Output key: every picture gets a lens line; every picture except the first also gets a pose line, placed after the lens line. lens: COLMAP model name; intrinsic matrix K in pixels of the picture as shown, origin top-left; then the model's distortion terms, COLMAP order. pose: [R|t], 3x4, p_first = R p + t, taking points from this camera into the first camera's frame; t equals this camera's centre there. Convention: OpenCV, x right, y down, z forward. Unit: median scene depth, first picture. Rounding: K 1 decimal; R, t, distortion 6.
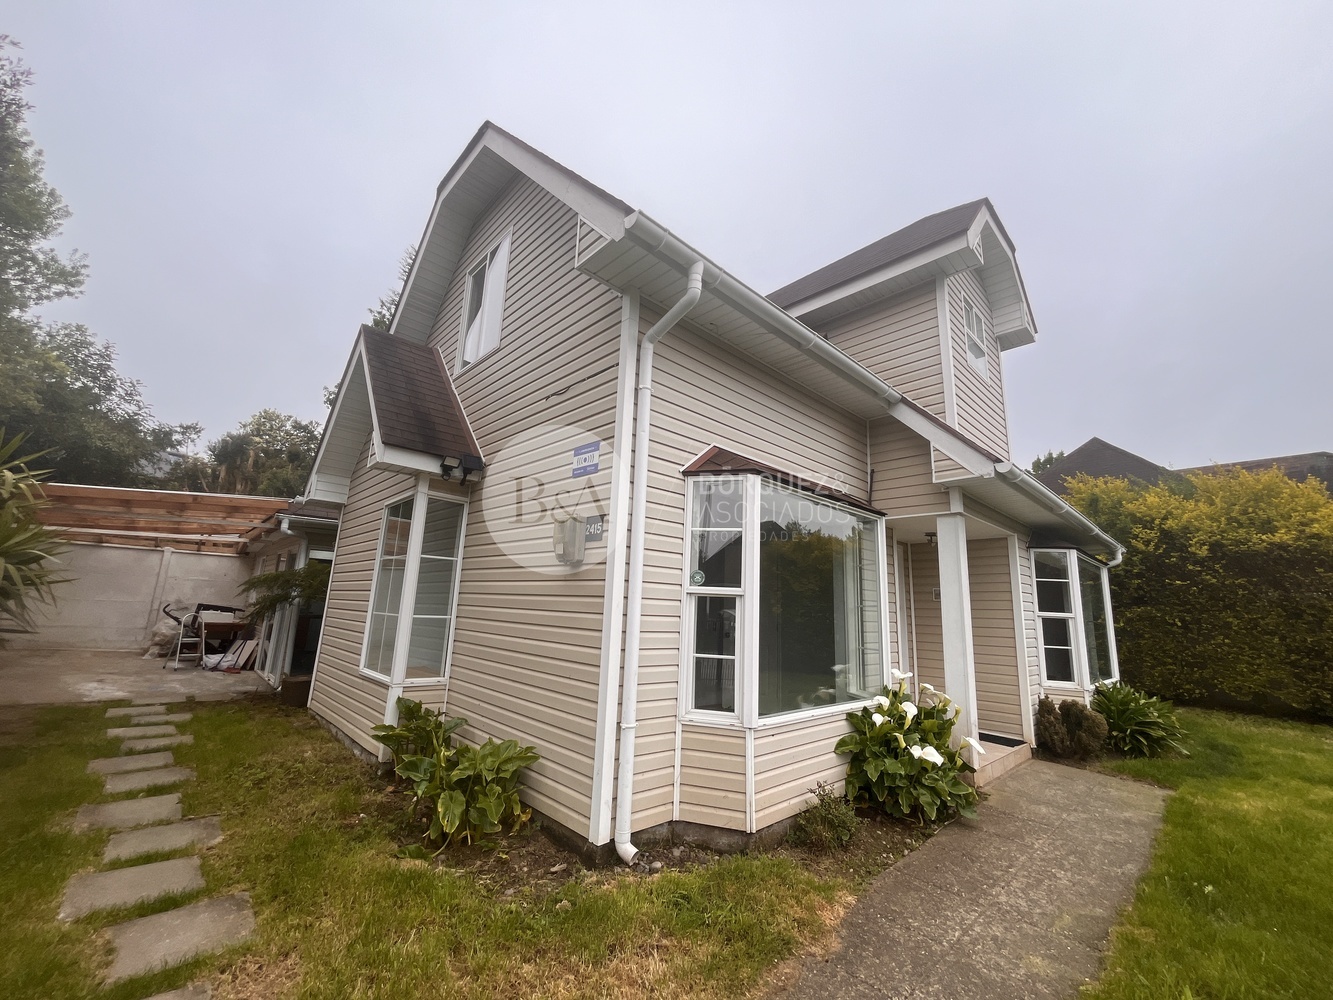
lens RADIAL K [[536.7, 0, 669.3], [0, 536.7, 499.8], [0, 0, 1]] dist [-0.004623, -0.000137]
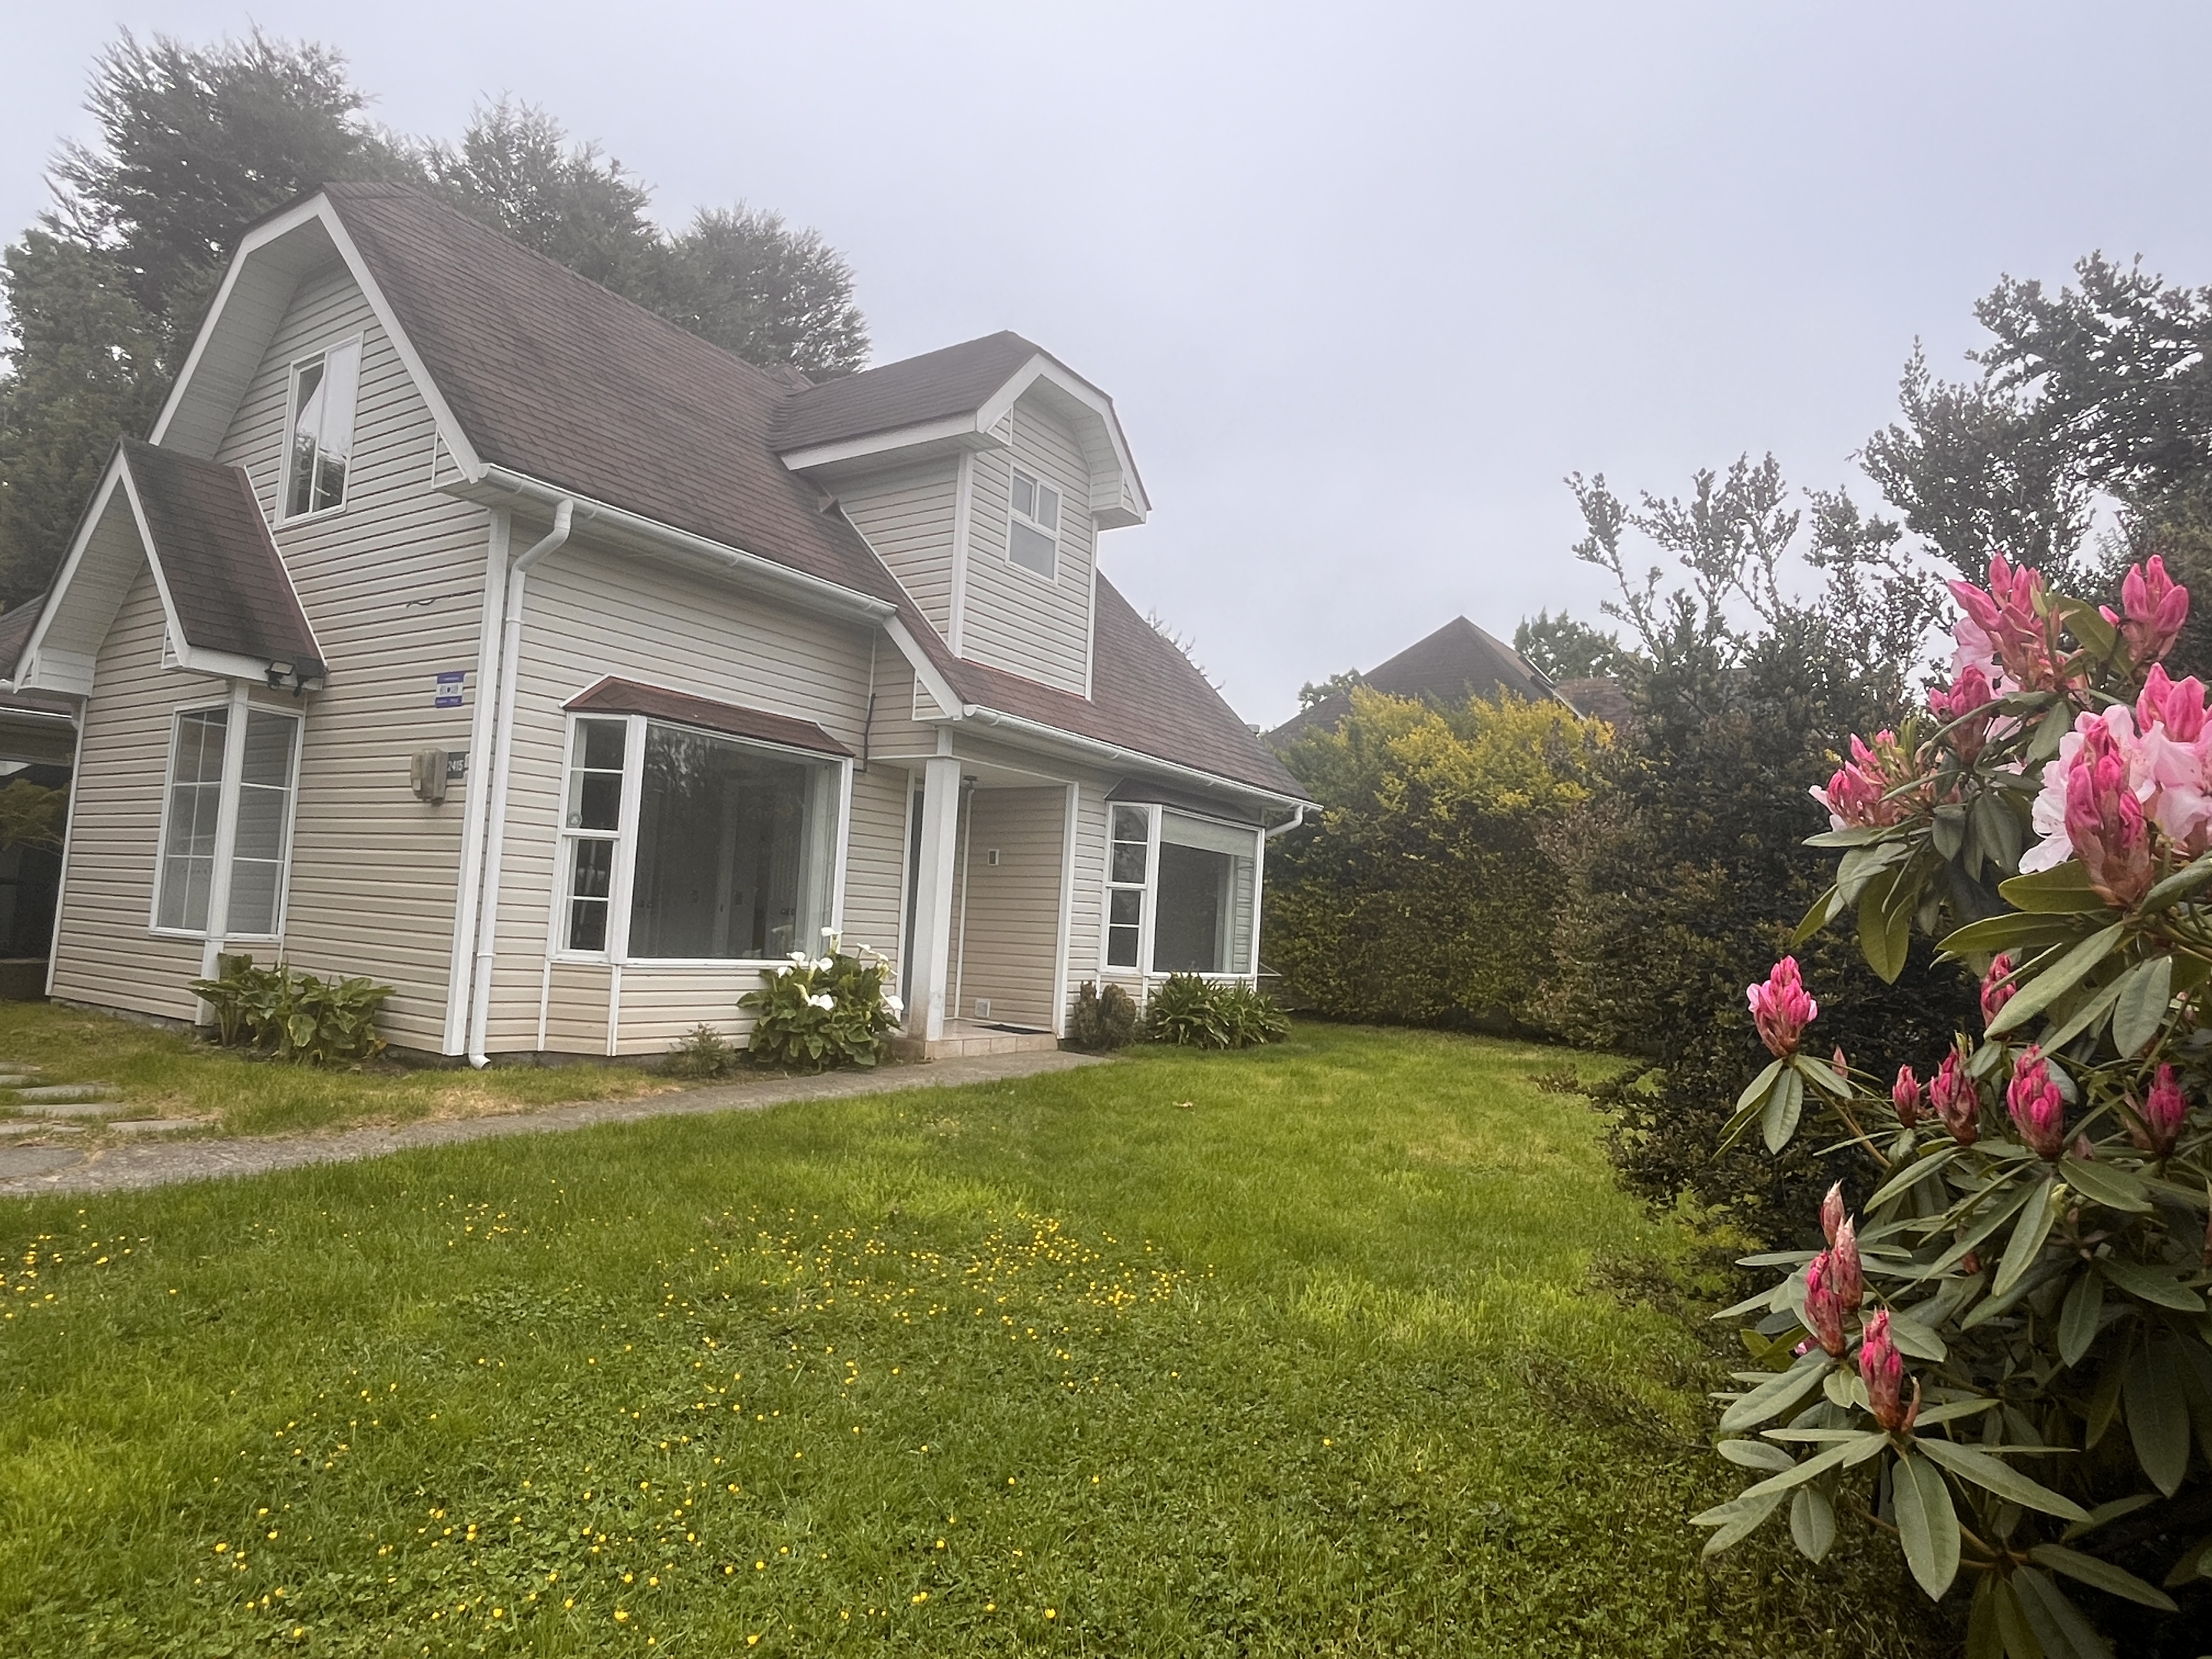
lens RADIAL K [[1284.3, 0, 1103.2], [0, 1284.3, 832.8], [0, 0, 1]] dist [-0.008088, -0.000148]
pose [[0.975273, 0.029281, 0.219056, 0.456634], [-0.058991, 0.989712, 0.130343, -0.180603], [-0.212986, -0.140043, 0.966967, -1.379148]]
